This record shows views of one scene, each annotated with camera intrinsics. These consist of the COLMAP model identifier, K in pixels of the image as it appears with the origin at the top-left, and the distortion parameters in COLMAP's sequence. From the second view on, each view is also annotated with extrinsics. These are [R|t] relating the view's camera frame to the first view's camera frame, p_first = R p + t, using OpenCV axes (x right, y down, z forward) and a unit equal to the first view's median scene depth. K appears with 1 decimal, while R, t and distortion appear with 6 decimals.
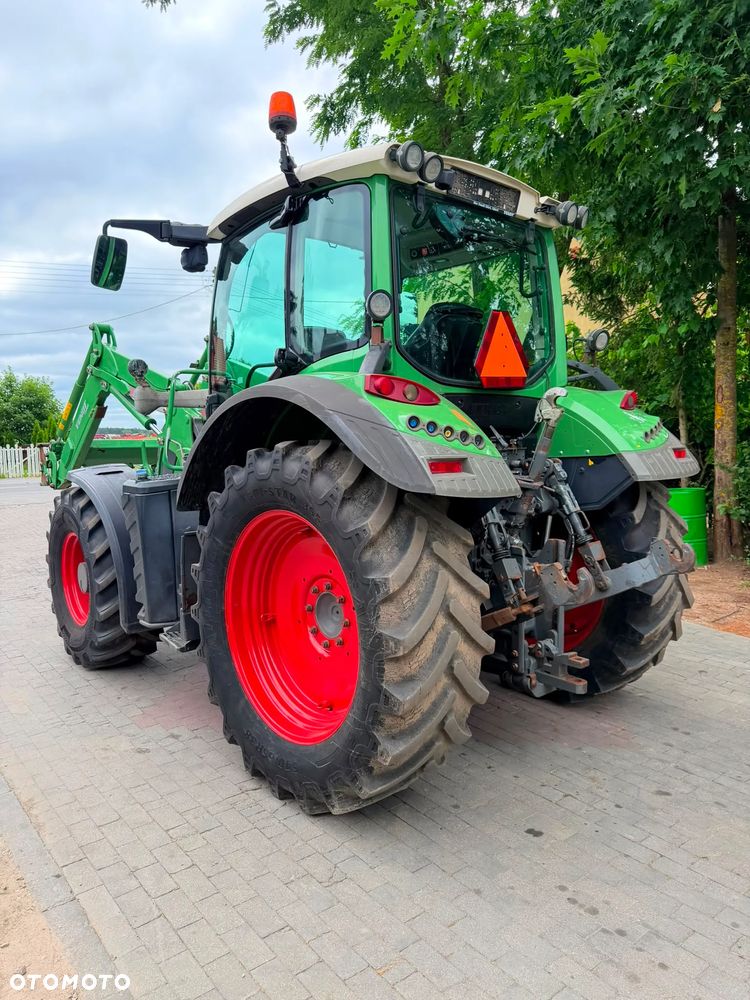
lens RADIAL K [[707.8, 0, 381.5], [0, 707.8, 497.5], [0, 0, 1]] dist [0.029318, -0.034210]
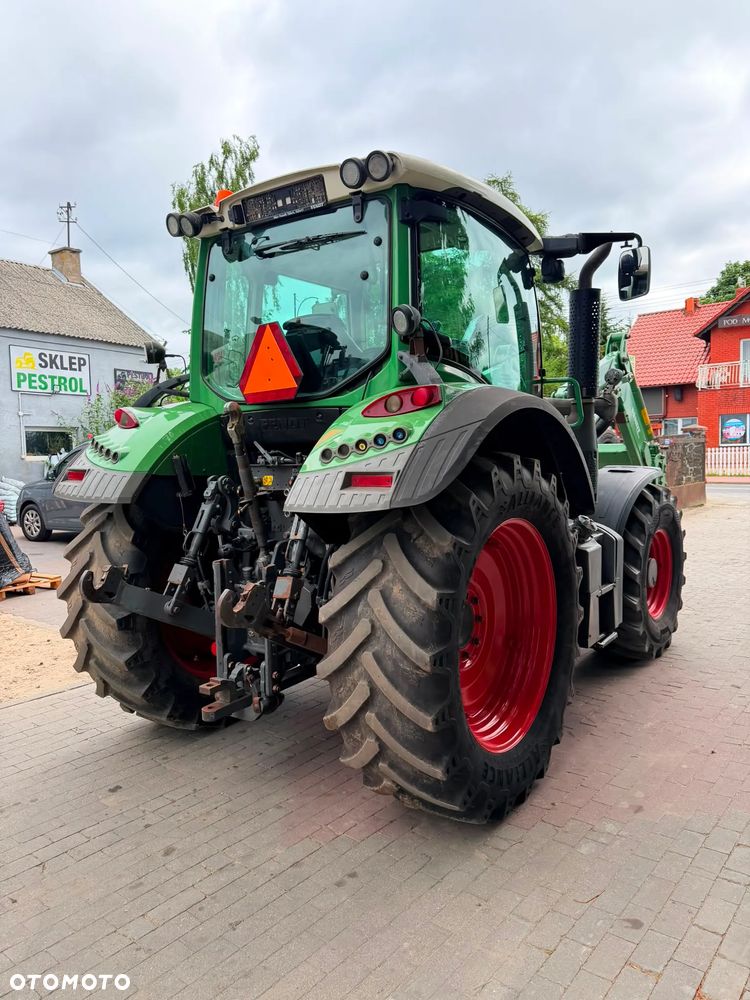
lens RADIAL K [[707.8, 0, 381.5], [0, 707.8, 497.5], [0, 0, 1]] dist [0.029318, -0.034210]
pose [[0.215662, 0.074964, -0.973586, 1.148847], [-0.067593, 0.995803, 0.061702, -0.092405], [0.974126, 0.052501, 0.219824, 0.931834]]
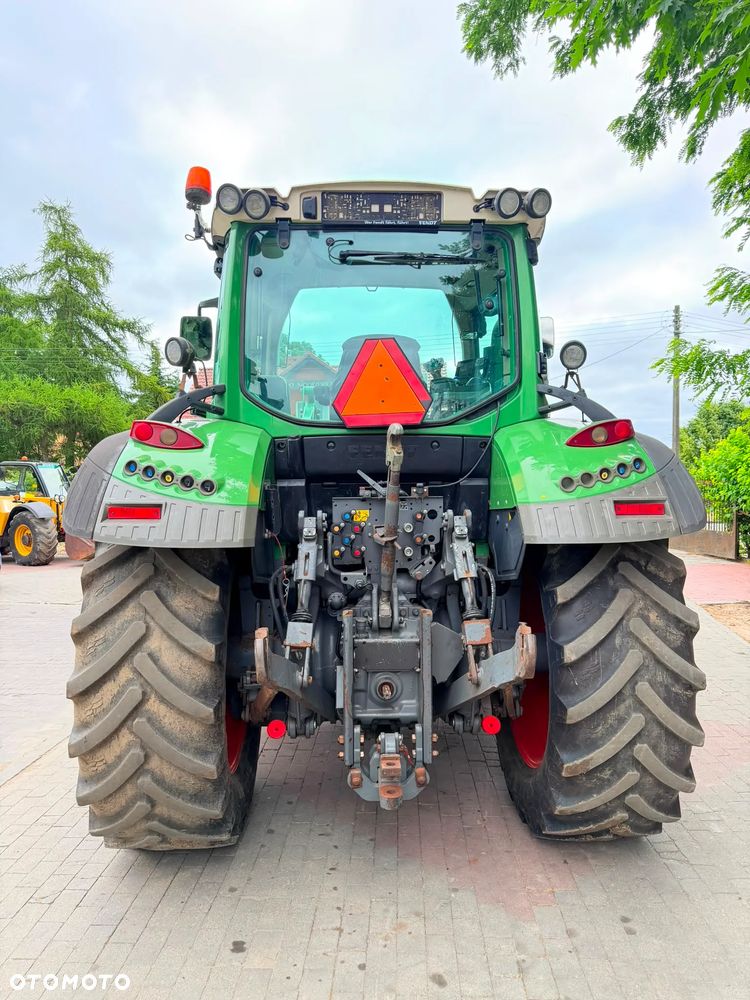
lens RADIAL K [[707.8, 0, 381.5], [0, 707.8, 497.5], [0, 0, 1]] dist [0.029318, -0.034210]
pose [[0.762301, 0.011809, -0.647115, 0.717342], [-0.055620, 0.997330, -0.047319, -0.026891], [0.644829, 0.072064, 0.760922, 0.350471]]
